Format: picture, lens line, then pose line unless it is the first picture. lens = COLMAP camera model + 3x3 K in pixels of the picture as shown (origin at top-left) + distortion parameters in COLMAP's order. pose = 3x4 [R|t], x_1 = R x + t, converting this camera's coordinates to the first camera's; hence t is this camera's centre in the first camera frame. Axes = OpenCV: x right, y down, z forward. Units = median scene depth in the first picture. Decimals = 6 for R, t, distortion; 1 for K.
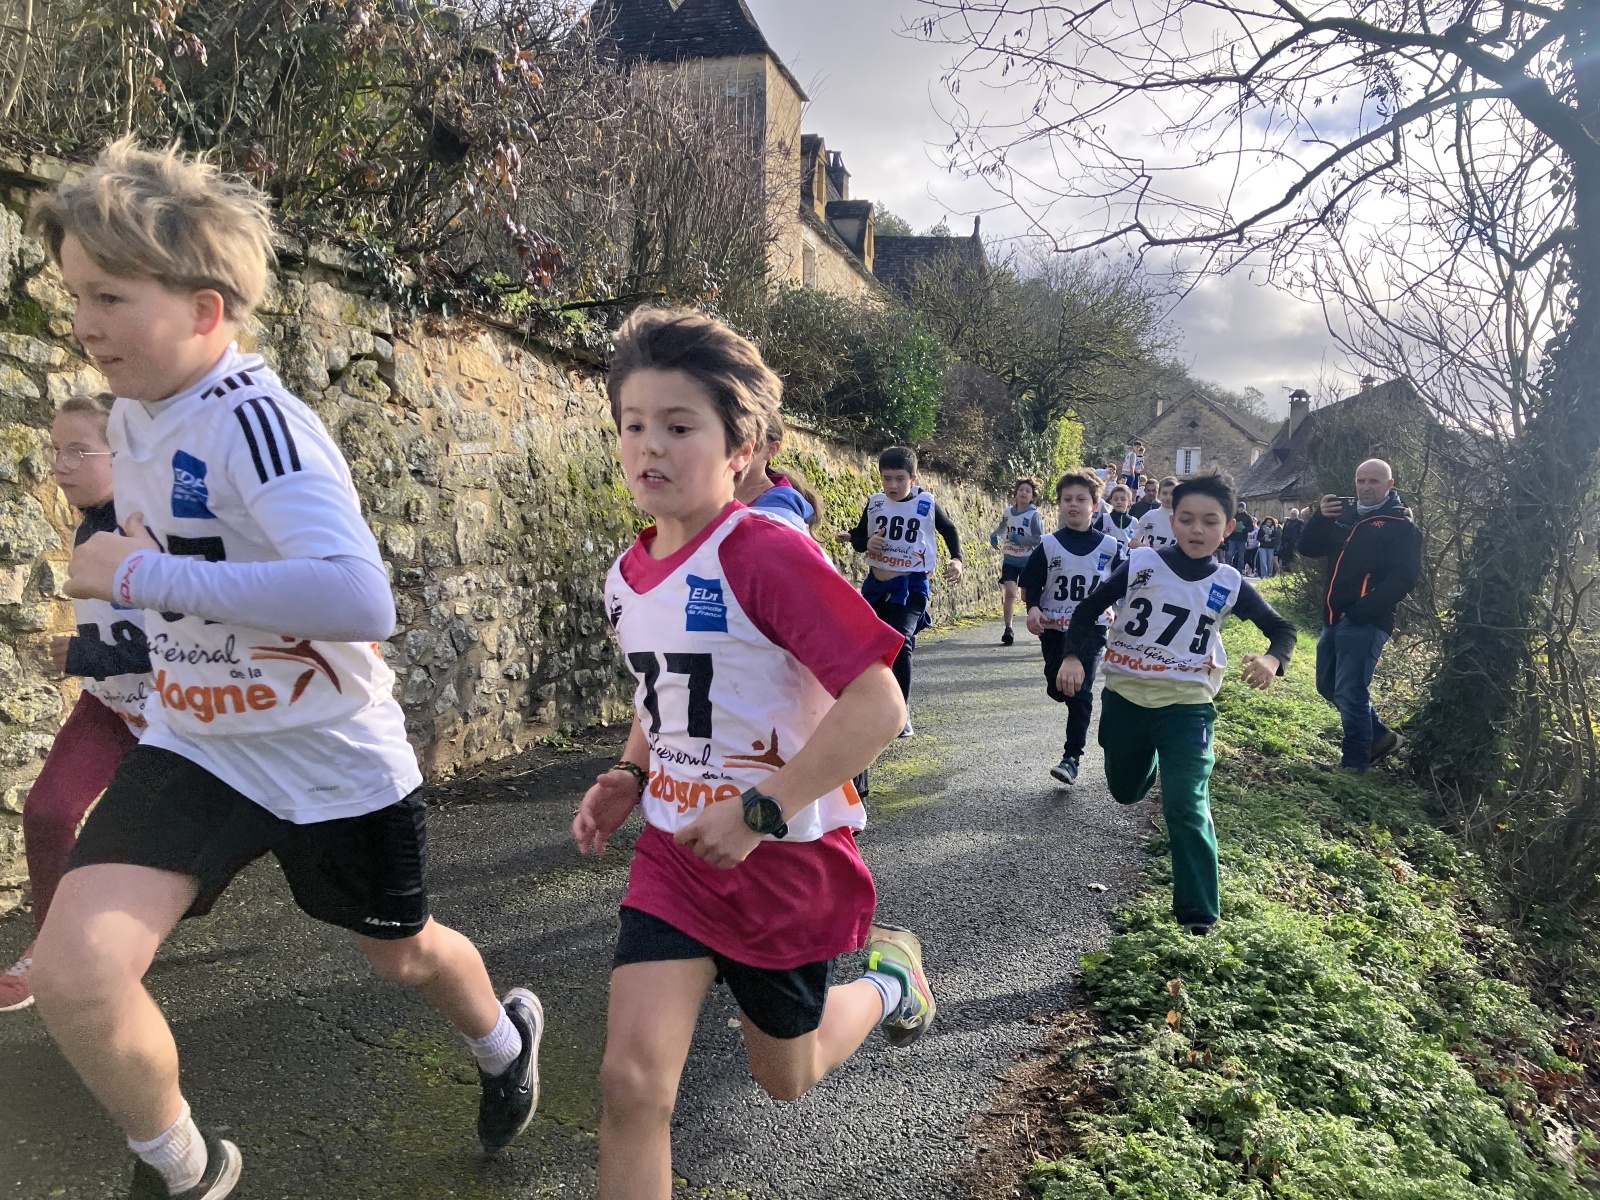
lens RADIAL K [[1310.9, 0, 793.0], [0, 1310.9, 592.4], [0, 0, 1]] dist [0.042532, -0.017400]
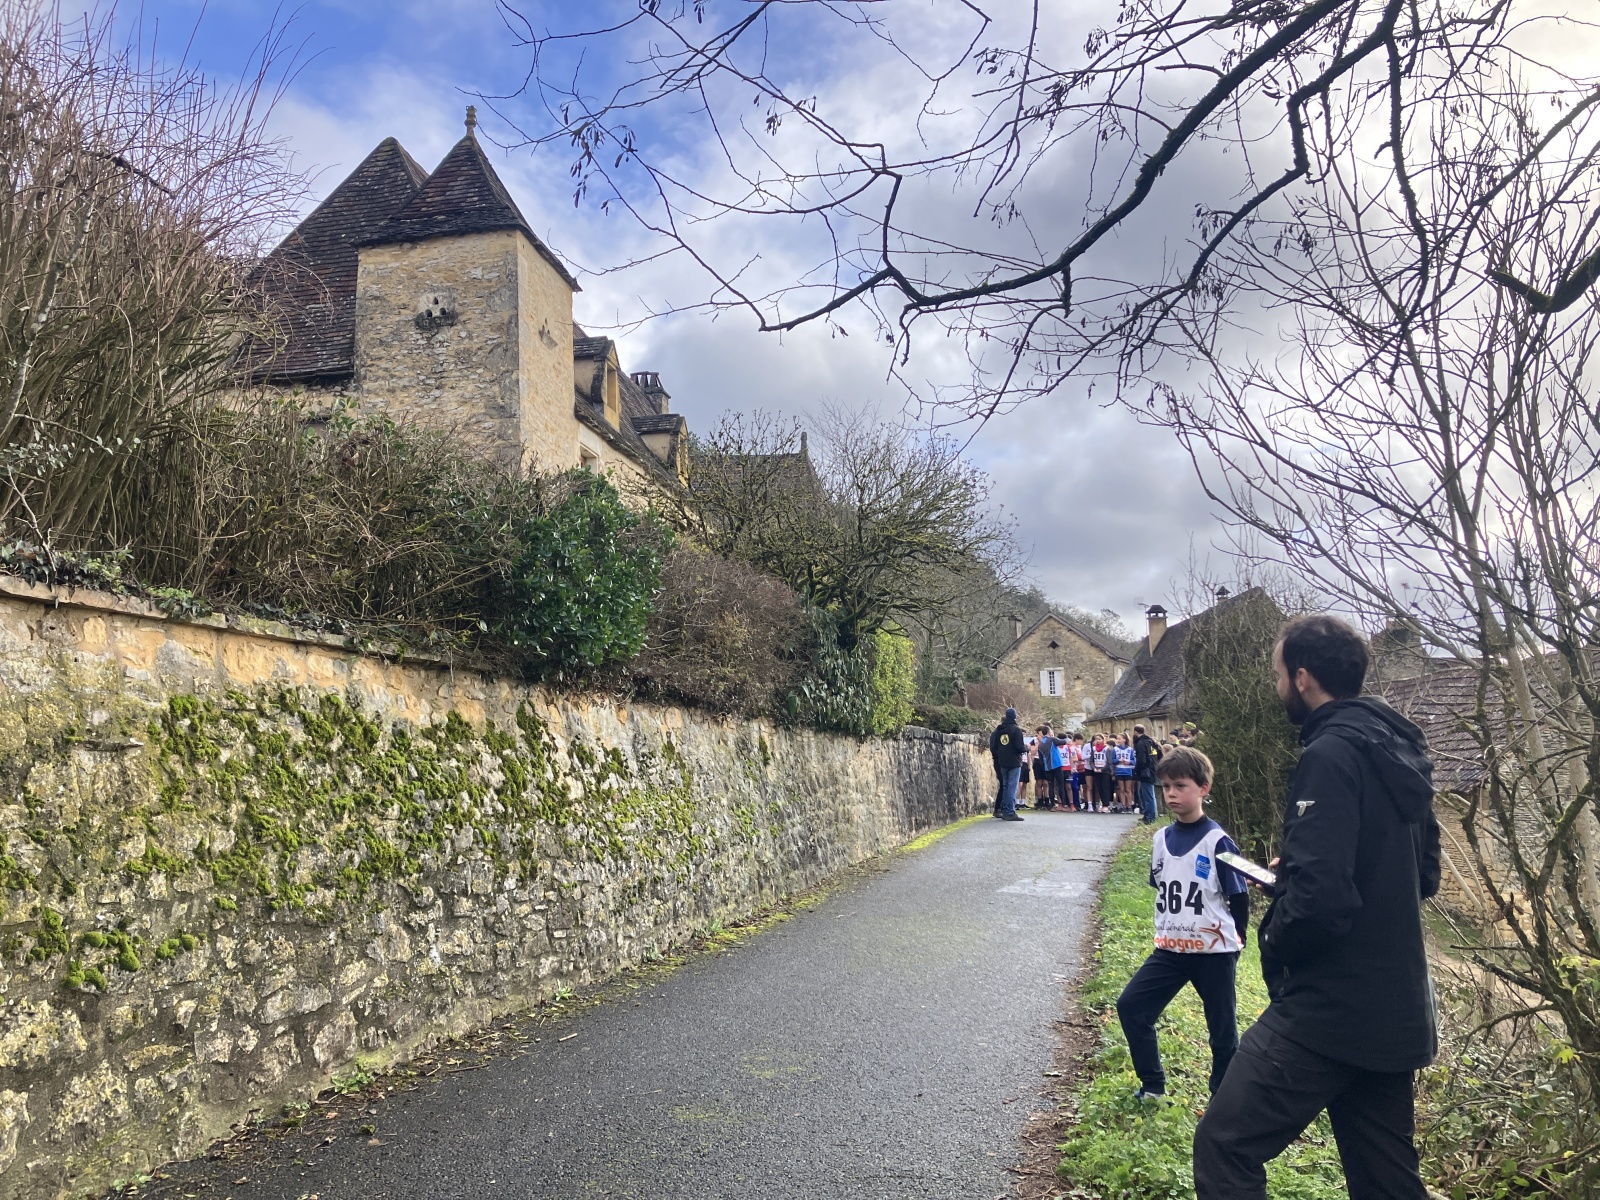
lens RADIAL K [[1150.3, 0, 824.3], [0, 1150.3, 599.4], [0, 0, 1]] dist [0.186528, -0.228178]
pose [[0.994762, -0.043383, 0.092556, 0.251310], [0.059696, 0.981576, -0.181507, -0.063045], [-0.082977, 0.186082, 0.979024, 0.740612]]
